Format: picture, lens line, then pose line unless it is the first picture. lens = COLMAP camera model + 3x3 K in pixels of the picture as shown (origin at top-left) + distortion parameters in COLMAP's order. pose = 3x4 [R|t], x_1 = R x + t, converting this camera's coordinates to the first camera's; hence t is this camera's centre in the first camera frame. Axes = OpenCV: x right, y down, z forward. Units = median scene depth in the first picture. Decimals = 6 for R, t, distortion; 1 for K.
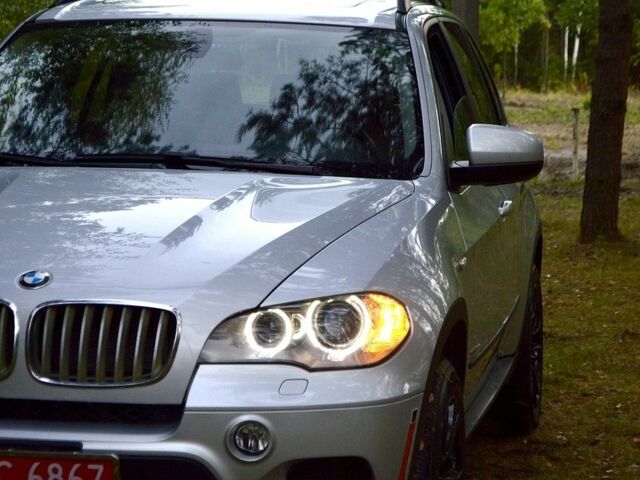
lens RADIAL K [[2143.0, 0, 320.0], [0, 2143.0, 240.0], [0, 0, 1]] dist [0.102055, 0.312668]
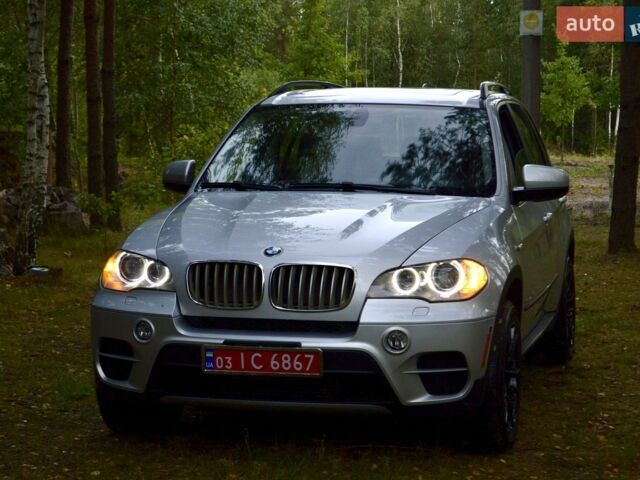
lens RADIAL K [[2143.0, 0, 320.0], [0, 2143.0, 240.0], [0, 0, 1]] dist [0.102055, 0.312668]
pose [[0.998989, -0.004879, -0.044685, -0.014212], [0.003068, 0.999174, -0.040511, 0.071437], [0.044845, 0.040333, 0.998179, -0.666103]]
